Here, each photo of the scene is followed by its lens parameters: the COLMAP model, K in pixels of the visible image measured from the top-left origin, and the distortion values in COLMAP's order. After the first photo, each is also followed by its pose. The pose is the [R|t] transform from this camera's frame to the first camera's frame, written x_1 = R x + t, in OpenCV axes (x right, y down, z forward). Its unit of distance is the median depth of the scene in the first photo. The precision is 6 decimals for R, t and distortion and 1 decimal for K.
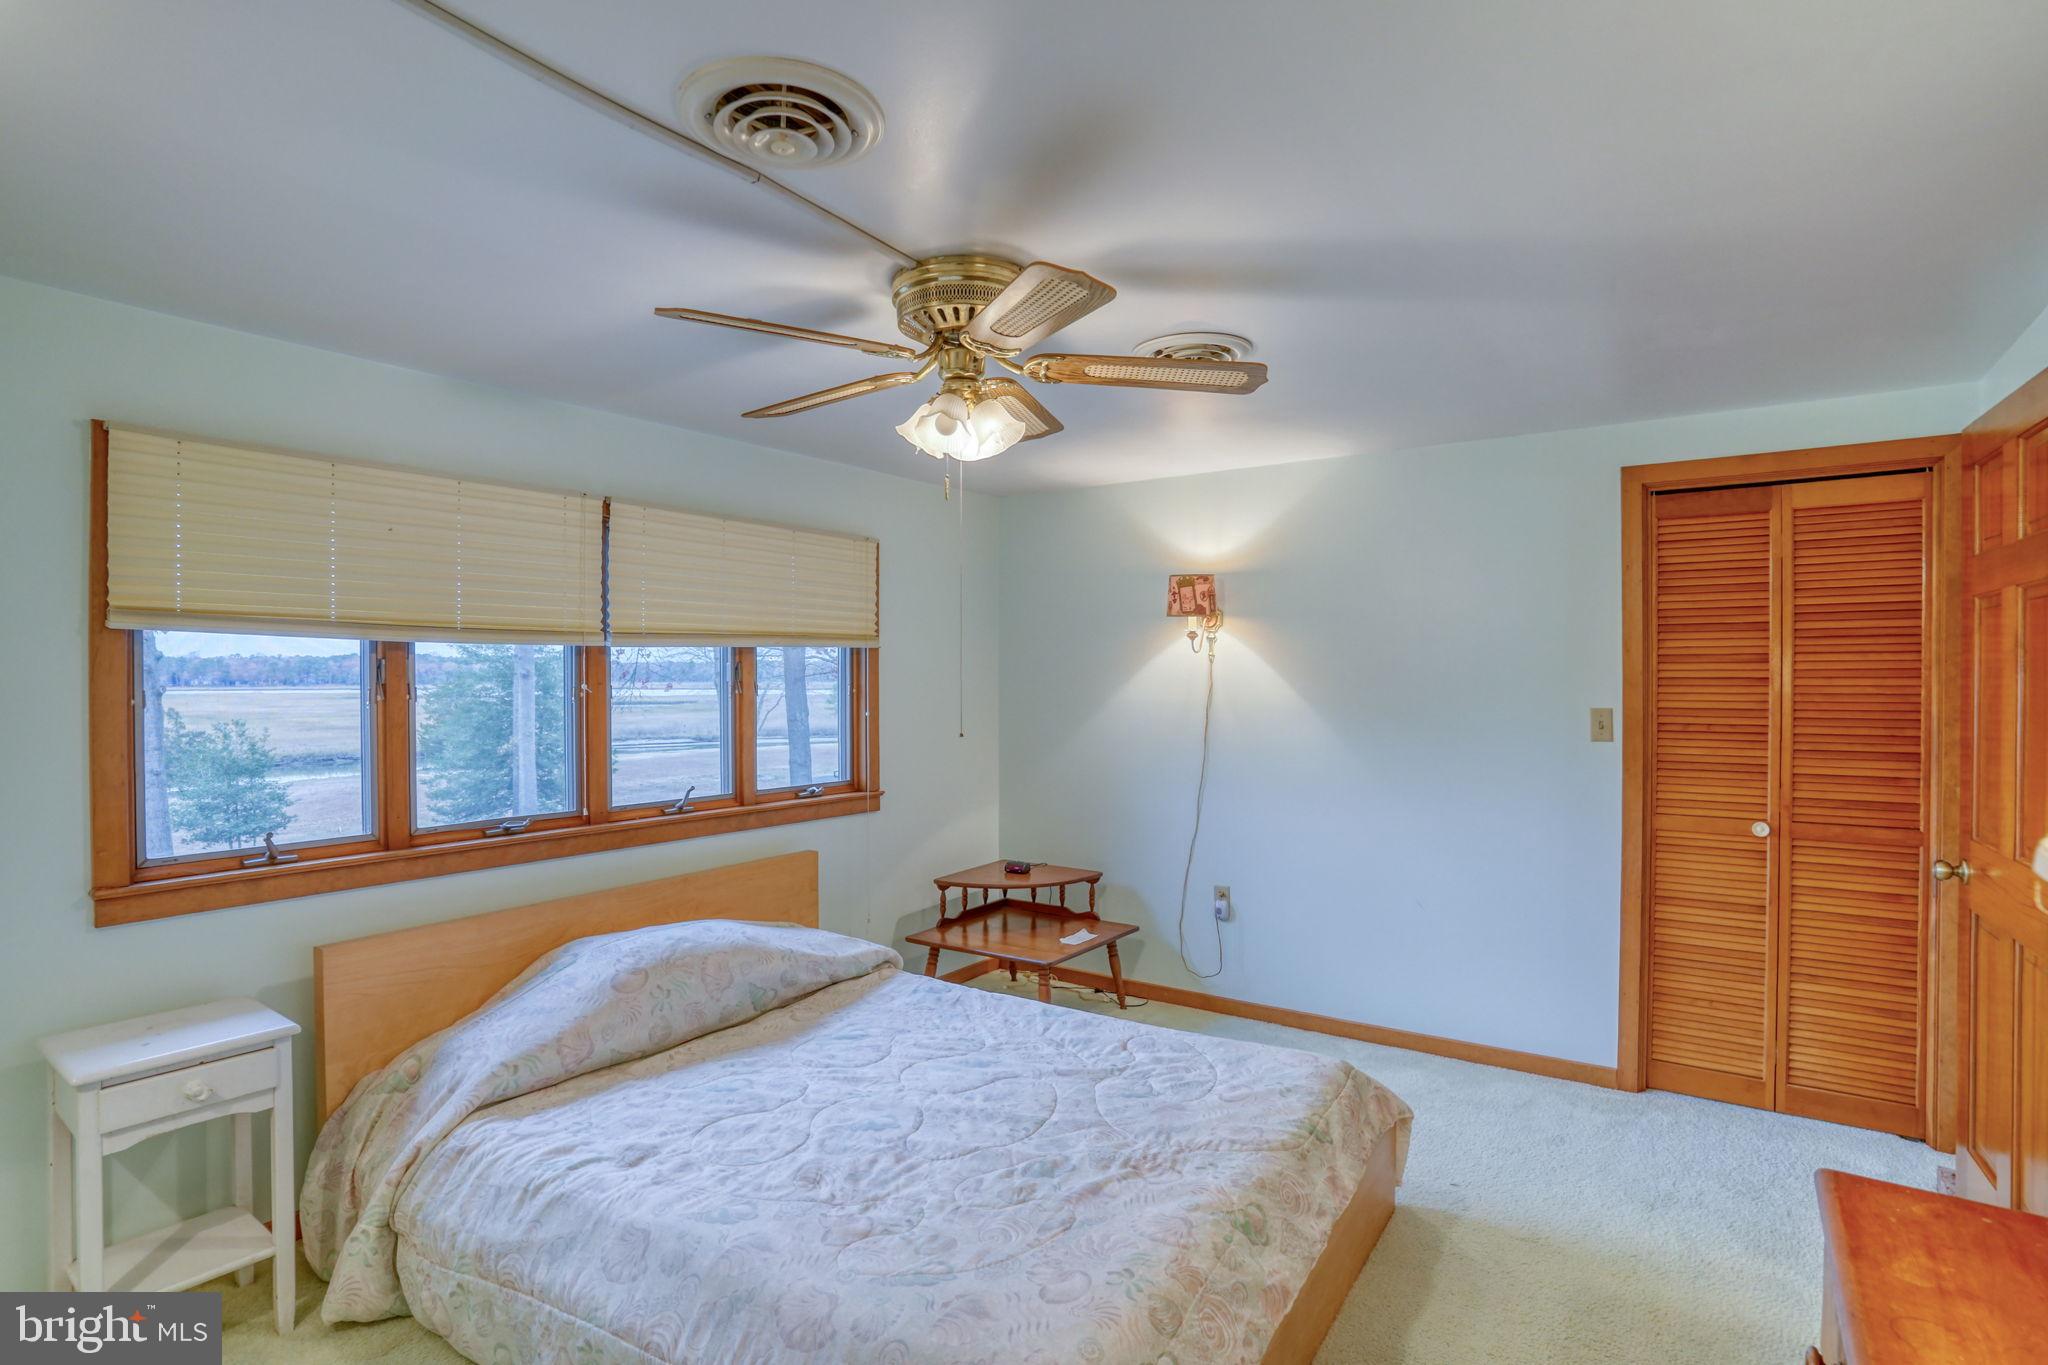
lens RADIAL K [[1011.3, 0, 1024.2], [0, 1011.3, 719.5], [0, 0, 1]] dist [-0.032902, 0.000145]
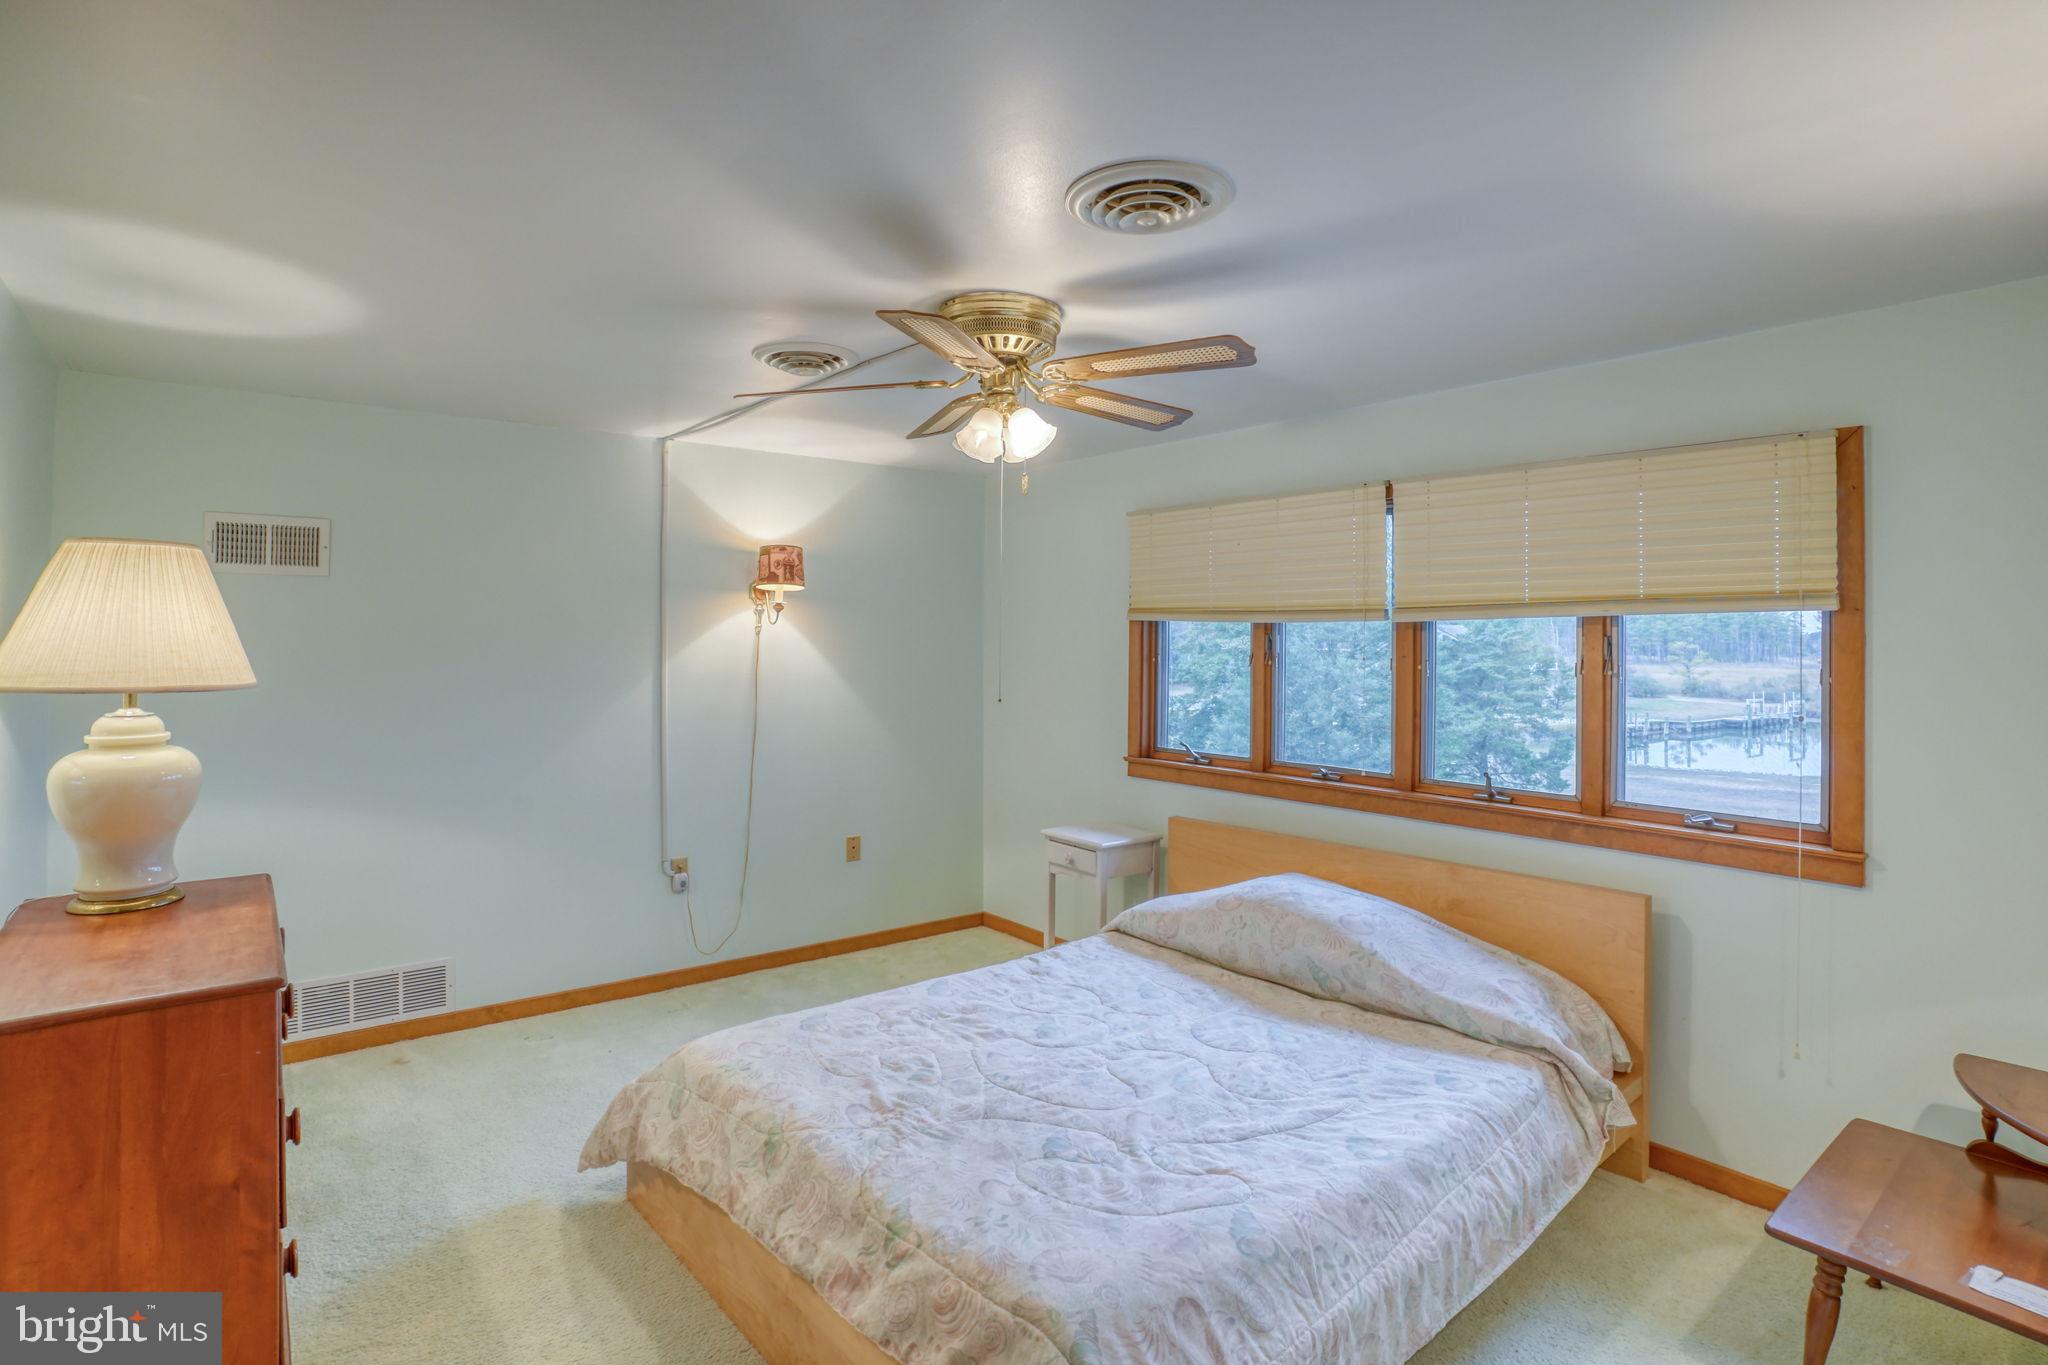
lens RADIAL K [[1026.8, 0, 1024.0], [0, 1026.8, 682.5], [0, 0, 1]] dist [-0.095232, 0.000690]
pose [[-0.273075, 0.037186, -0.961274, 0.782744], [-0.052513, 0.997186, 0.053493, -0.050023], [0.960558, 0.065087, -0.270354, 1.011068]]
